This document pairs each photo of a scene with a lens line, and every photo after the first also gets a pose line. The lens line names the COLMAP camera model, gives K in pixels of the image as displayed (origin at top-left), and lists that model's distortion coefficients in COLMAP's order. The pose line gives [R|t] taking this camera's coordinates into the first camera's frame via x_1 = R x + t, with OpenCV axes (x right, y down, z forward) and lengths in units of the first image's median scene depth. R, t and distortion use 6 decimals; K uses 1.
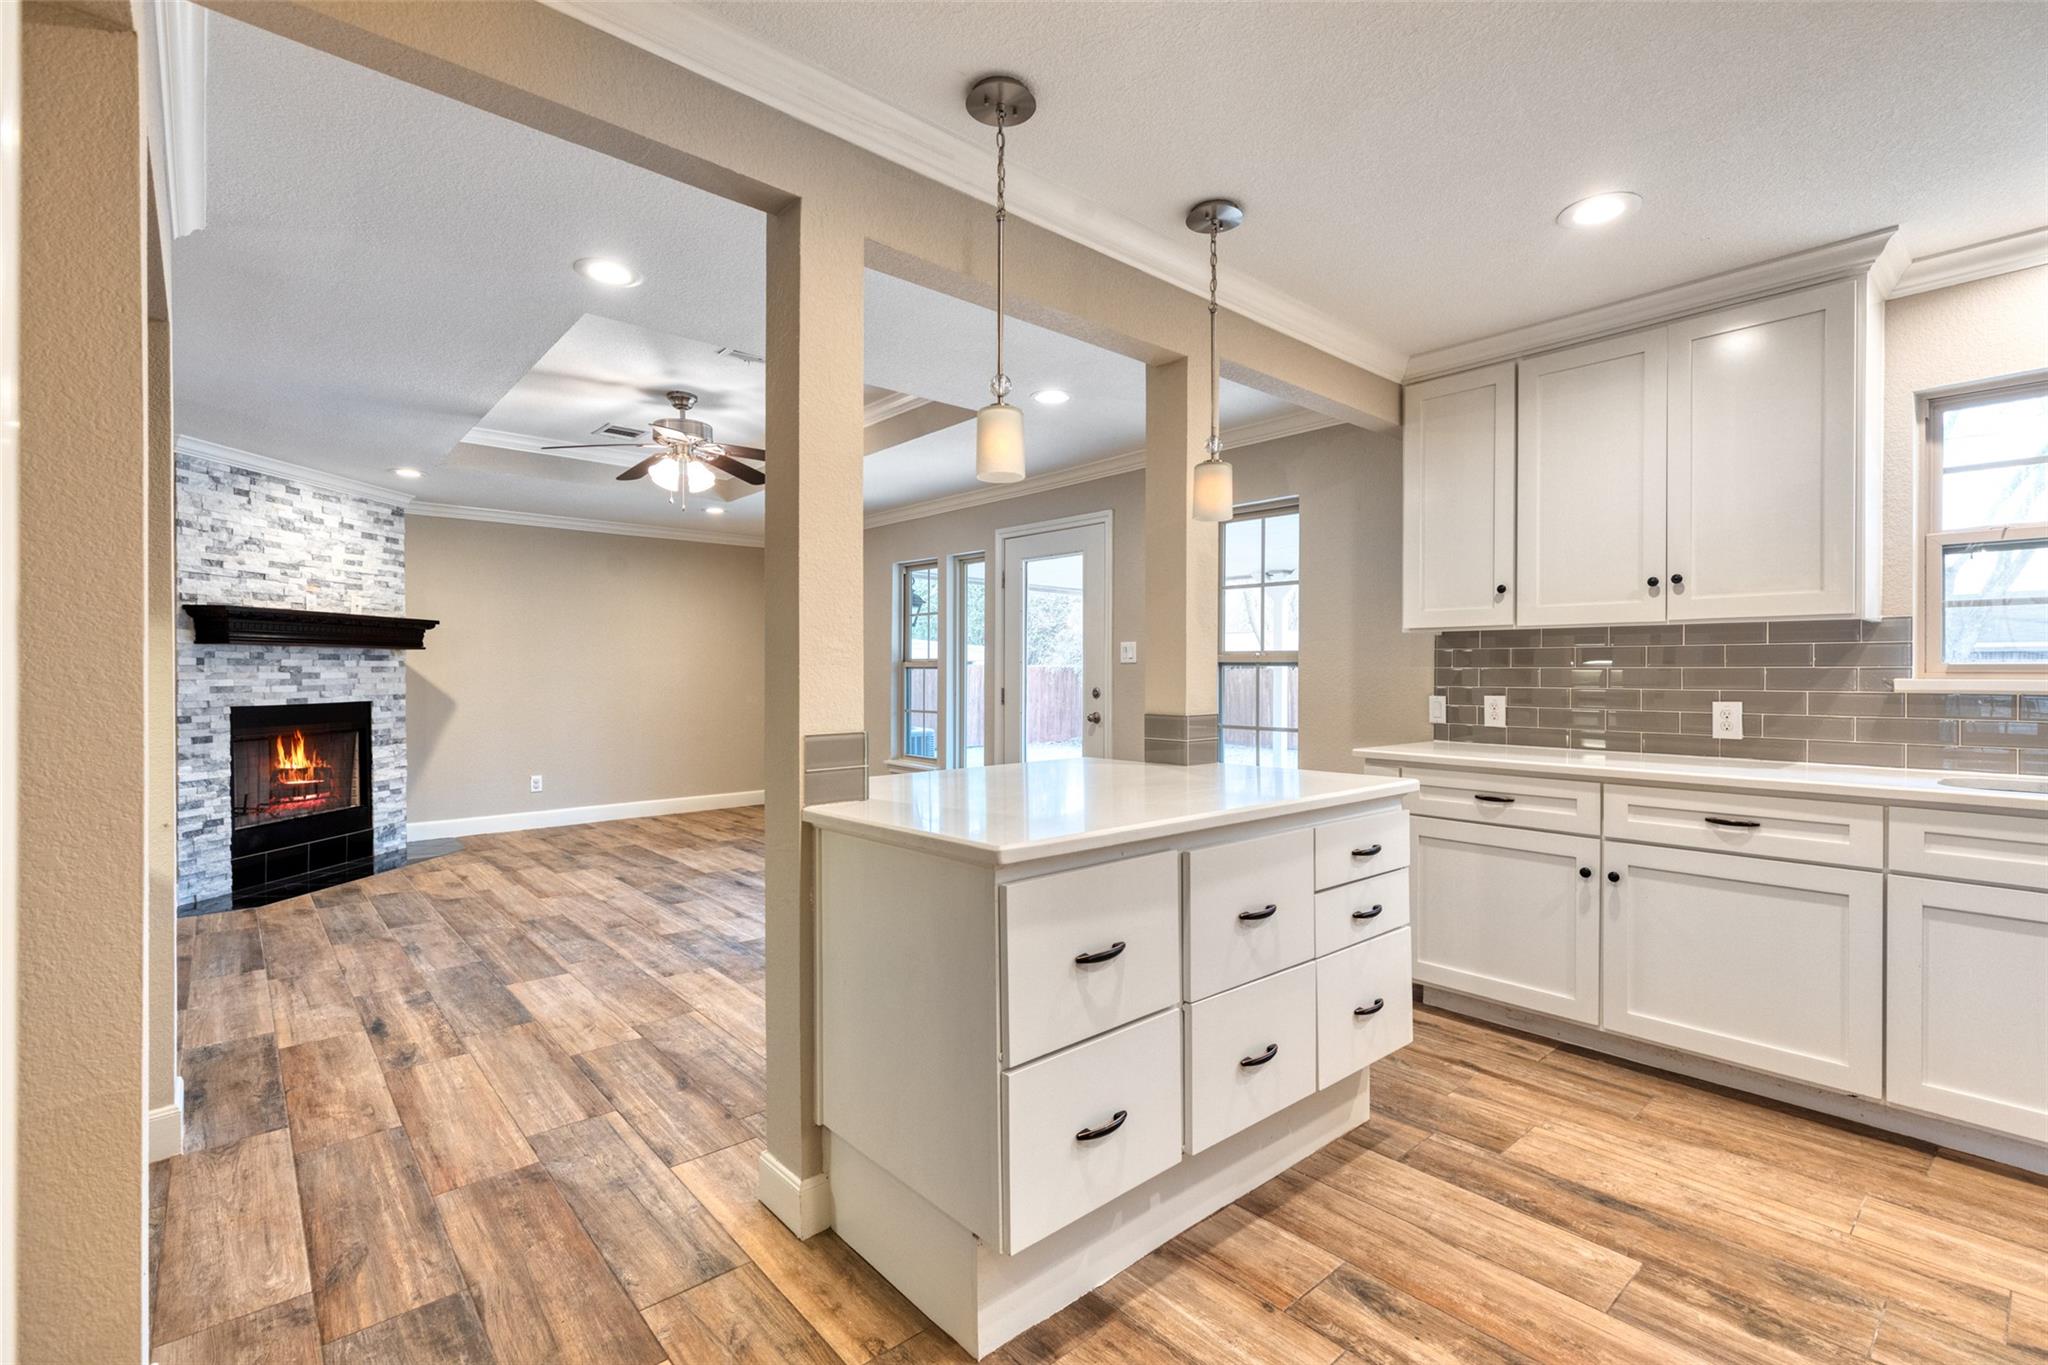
lens RADIAL K [[917.8, 0, 1032.4], [0, 917.8, 676.2], [0, 0, 1]] dist [0.004597, -0.000241]
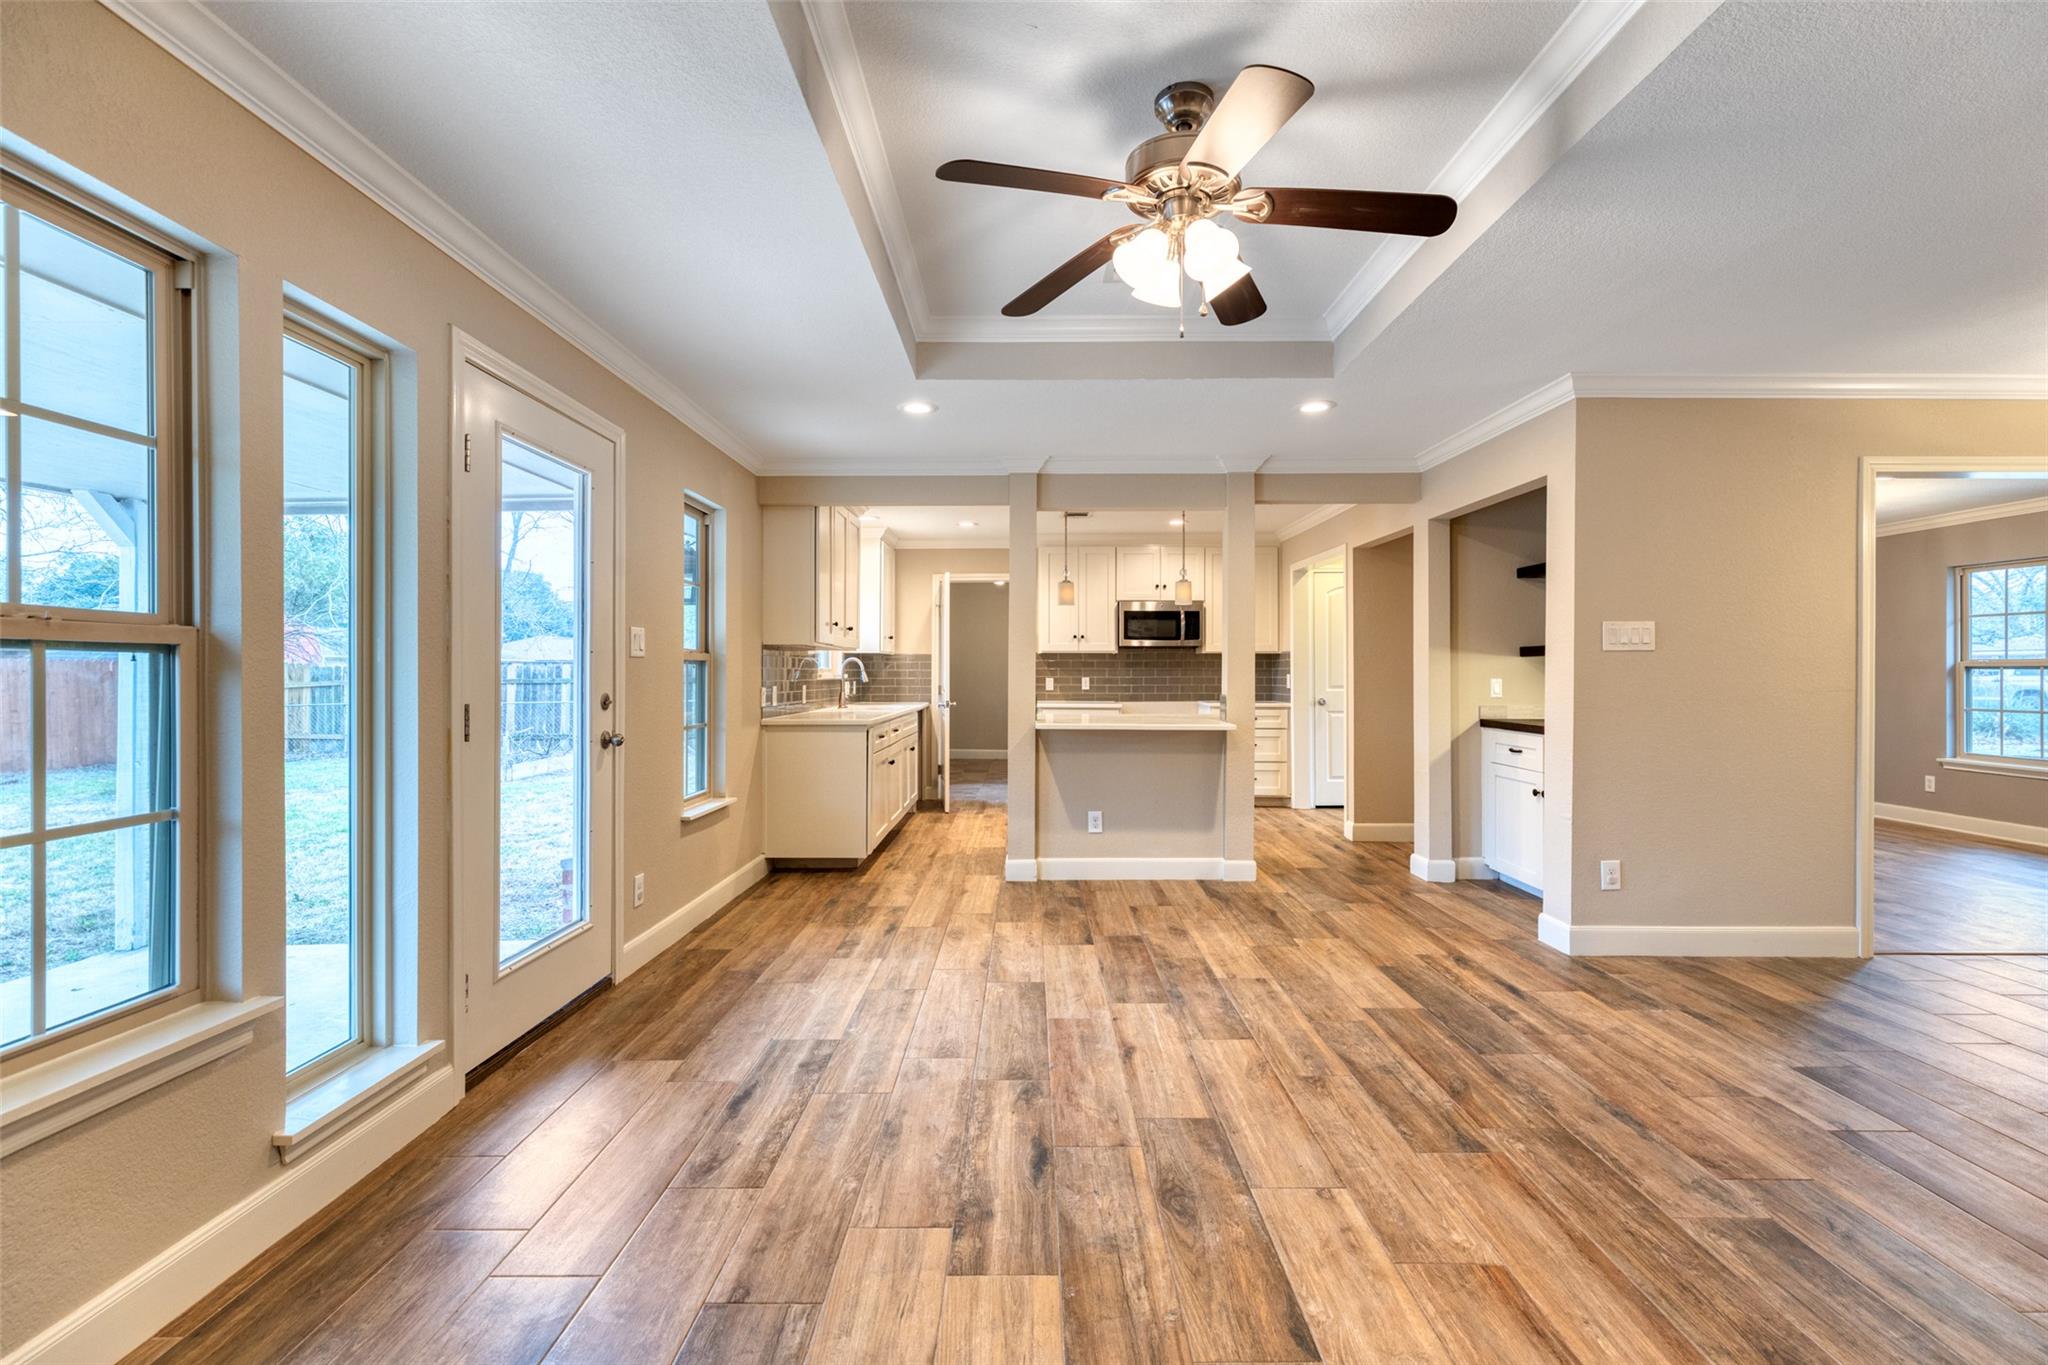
lens RADIAL K [[905.4, 0, 1039.2], [0, 905.4, 675.9], [0, 0, 1]] dist [0.005199, -0.000317]
pose [[-0.755468, -0.002127, 0.655182, -0.861847], [0.001391, 0.999987, 0.004849, -0.006059], [-0.655184, 0.004575, -0.755456, 1.908948]]
